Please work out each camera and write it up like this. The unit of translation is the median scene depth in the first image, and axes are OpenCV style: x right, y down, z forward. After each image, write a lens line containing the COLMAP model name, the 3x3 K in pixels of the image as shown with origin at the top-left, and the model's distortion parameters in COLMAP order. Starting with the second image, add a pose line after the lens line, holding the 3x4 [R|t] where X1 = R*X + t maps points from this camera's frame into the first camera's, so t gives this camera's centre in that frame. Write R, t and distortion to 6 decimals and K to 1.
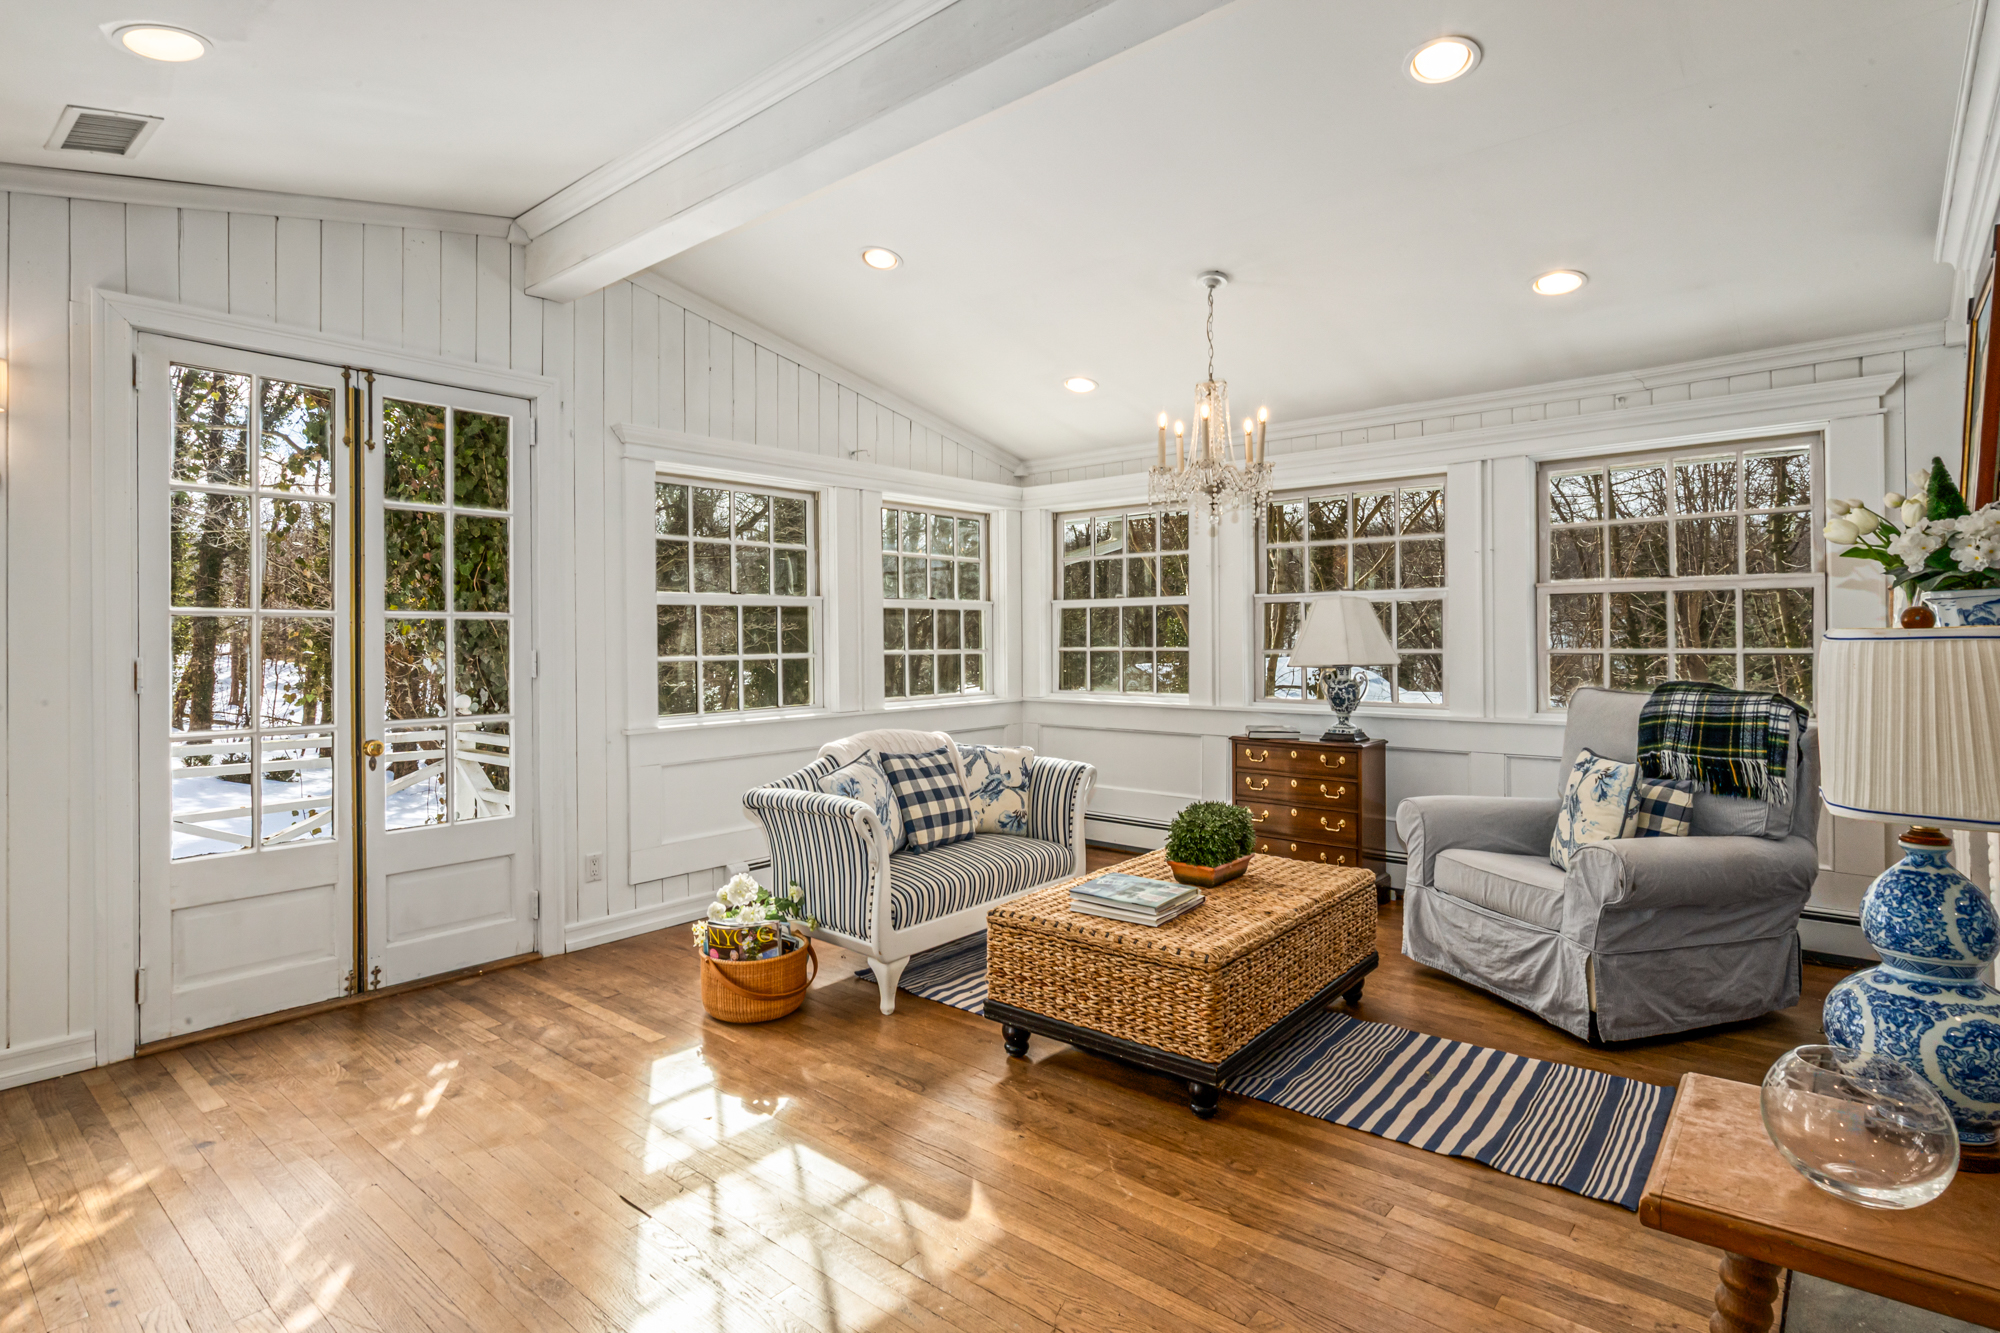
lens RADIAL K [[1019.0, 0, 1012.7], [0, 1019.0, 643.6], [0, 0, 1]] dist [-0.001669, 0.003706]
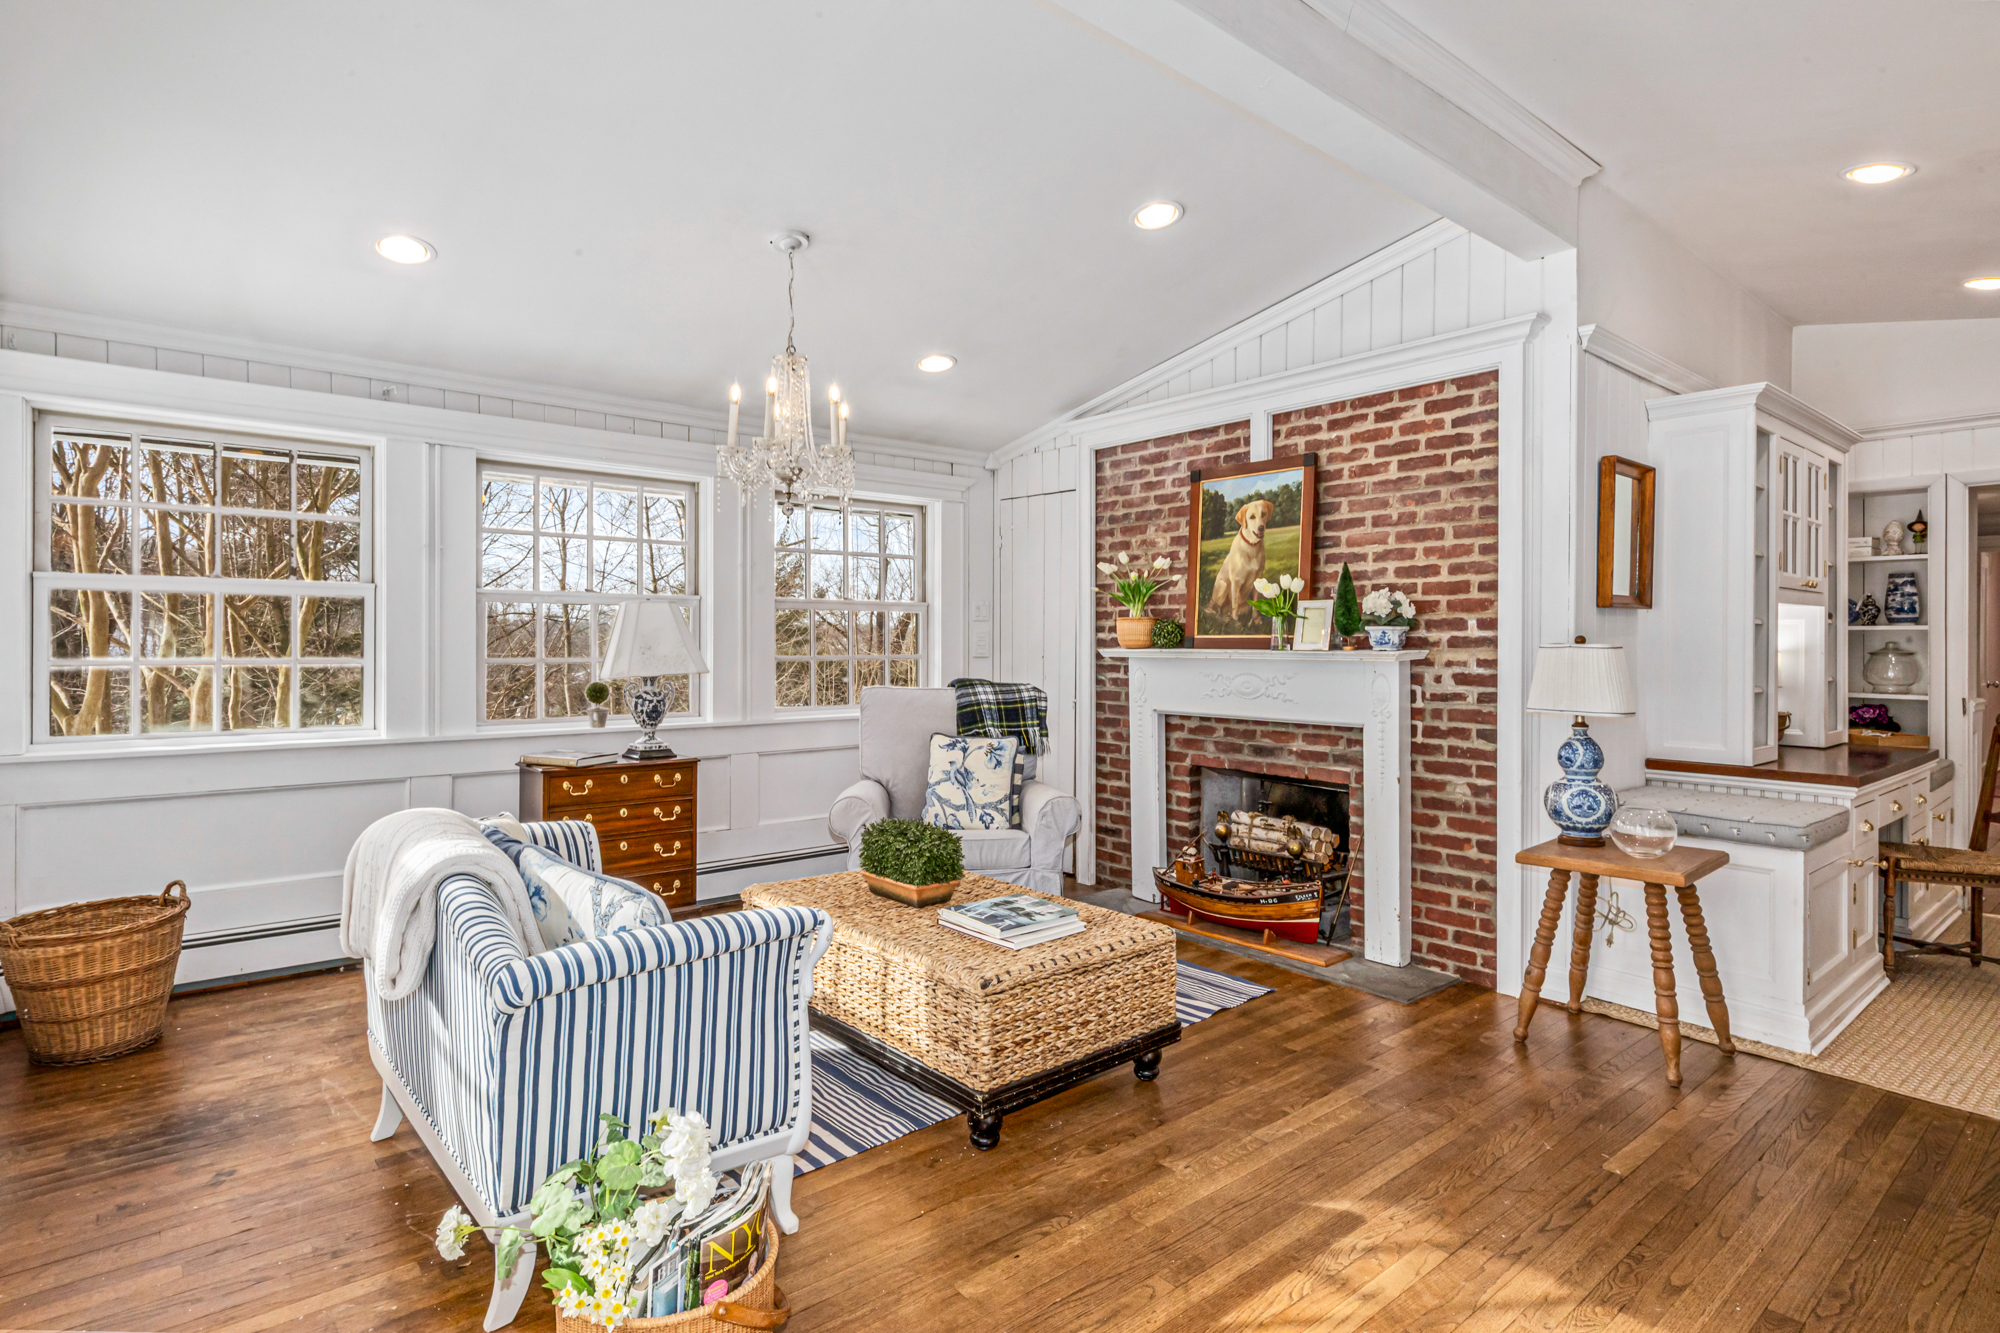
lens RADIAL K [[1019.0, 0, 968.4], [0, 1019.0, 645.8], [0, 0, 1]] dist [-0.001669, 0.003706]
pose [[0.182996, 0.005013, 0.983101, -0.625594], [0.000613, 0.999986, -0.005213, 0.000427], [-0.983113, 0.001557, 0.182991, 0.666851]]
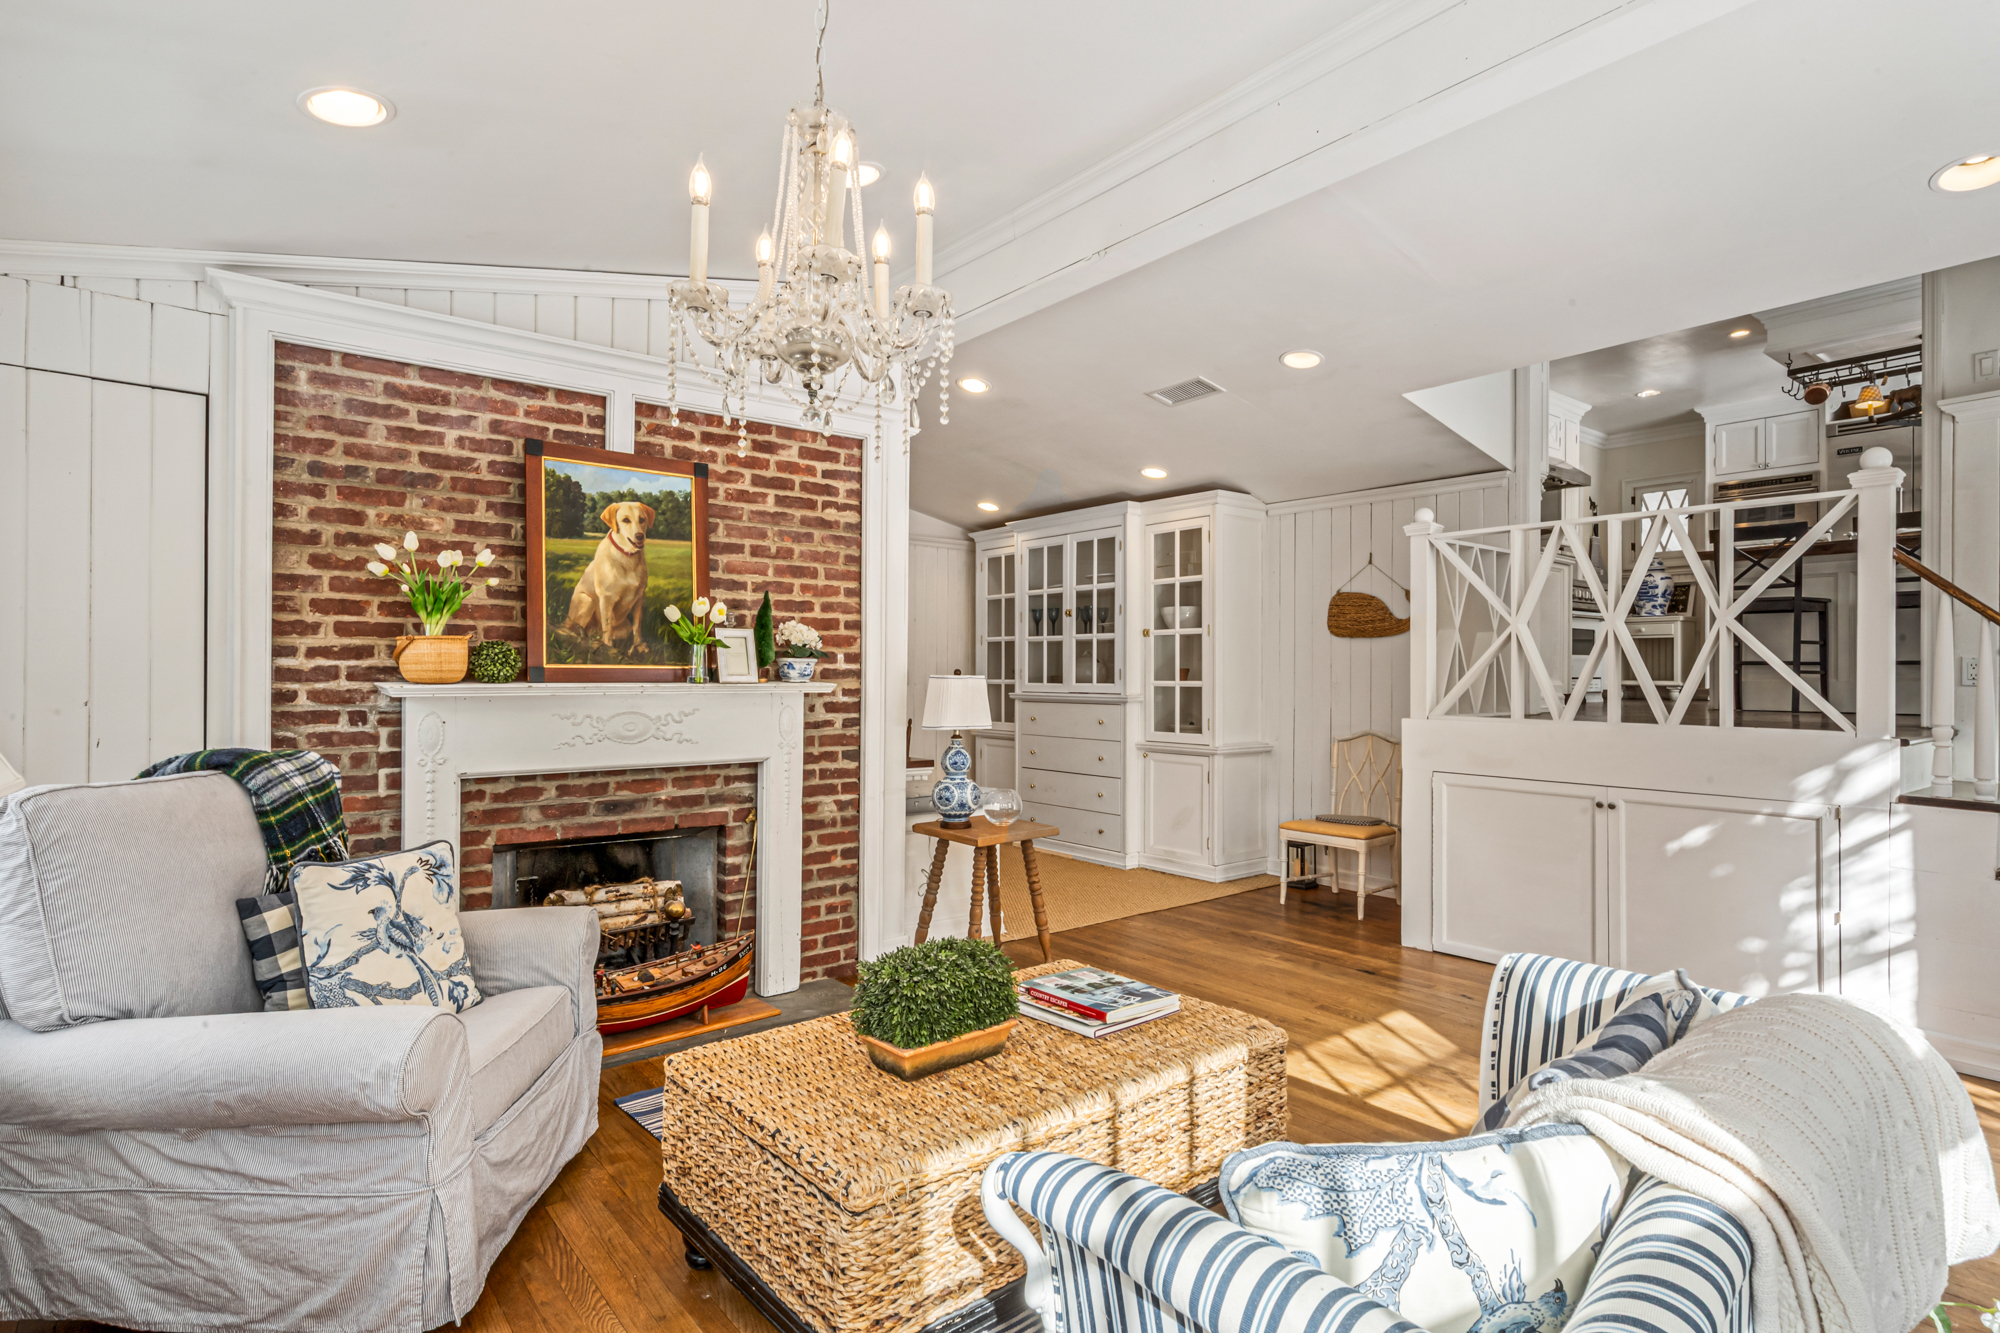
lens RADIAL K [[1019.0, 0, 985.2], [0, 1019.0, 669.6], [0, 0, 1]] dist [-0.001669, 0.003706]
pose [[-0.981198, 0.005680, 0.192921, 0.037815], [0.005619, 0.999984, -0.000864, -0.010315], [-0.192923, 0.000236, -0.981214, 1.394965]]
